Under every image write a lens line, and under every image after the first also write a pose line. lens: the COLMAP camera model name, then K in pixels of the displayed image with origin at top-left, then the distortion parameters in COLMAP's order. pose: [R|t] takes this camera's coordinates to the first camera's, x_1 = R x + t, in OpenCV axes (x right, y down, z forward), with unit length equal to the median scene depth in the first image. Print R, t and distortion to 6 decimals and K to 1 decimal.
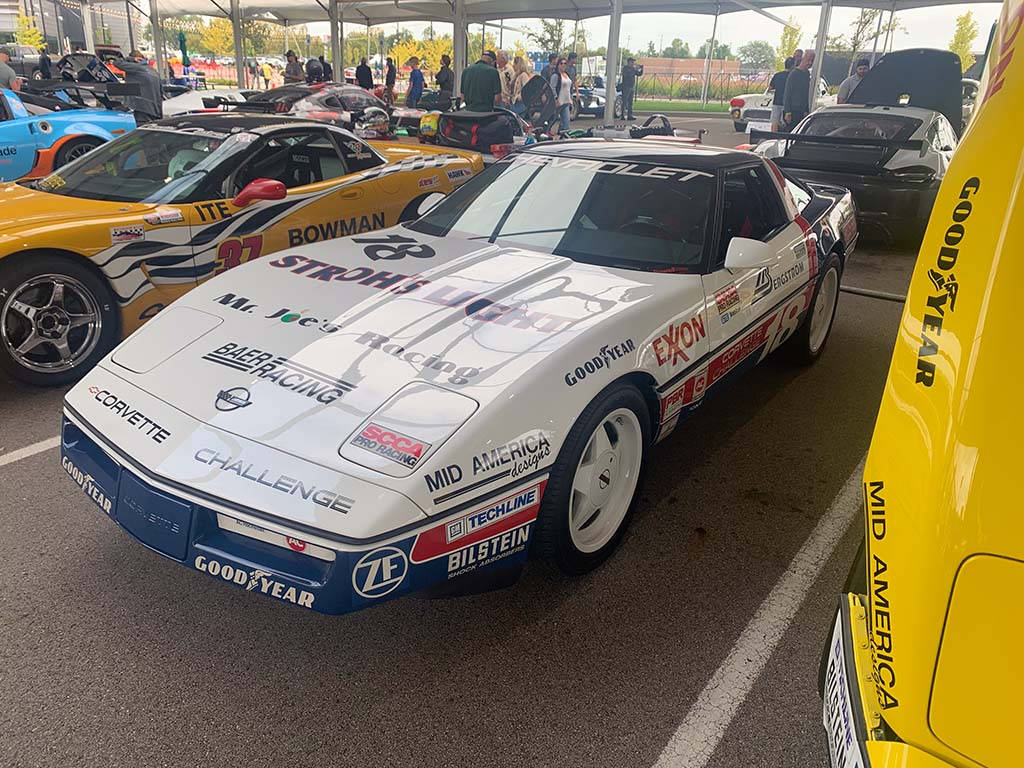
lens RADIAL K [[771.3, 0, 510.9], [0, 771.3, 378.6], [0, 0, 1]] dist [0.018388, -0.014679]
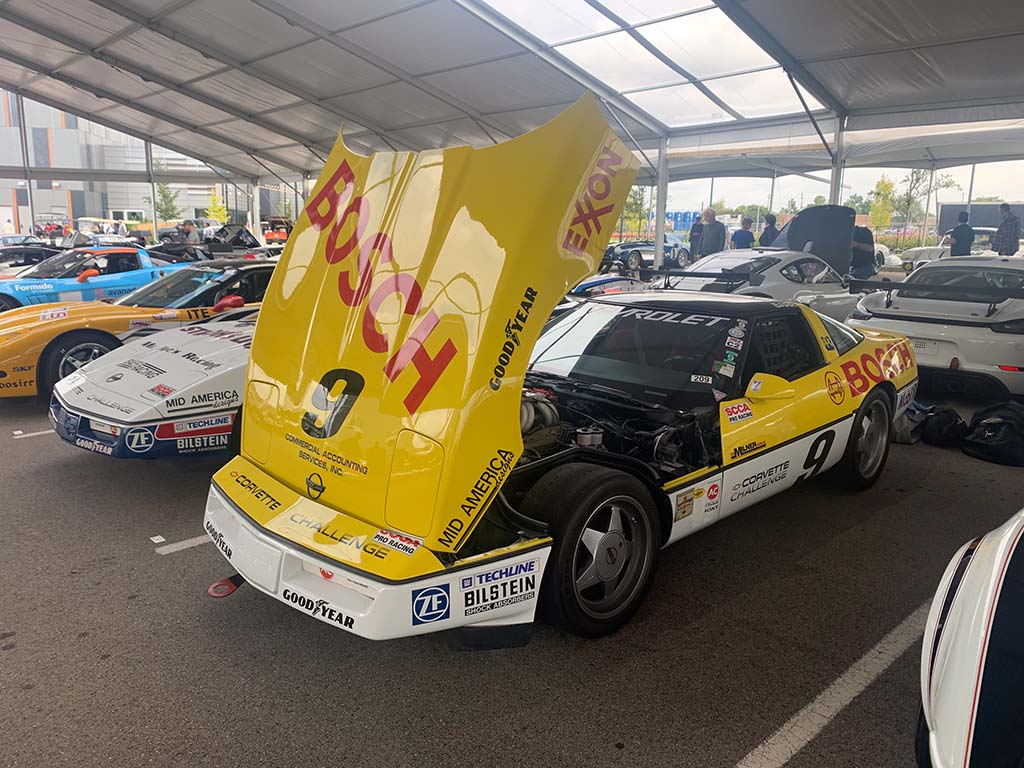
lens RADIAL K [[771.3, 0, 510.8], [0, 771.3, 389.2], [0, 0, 1]] dist [0.018388, -0.014679]
pose [[0.983532, 0.017273, -0.179905, 1.167996], [-0.048734, 0.983898, -0.171958, 0.394687], [0.174038, 0.177893, 0.968537, -0.924900]]
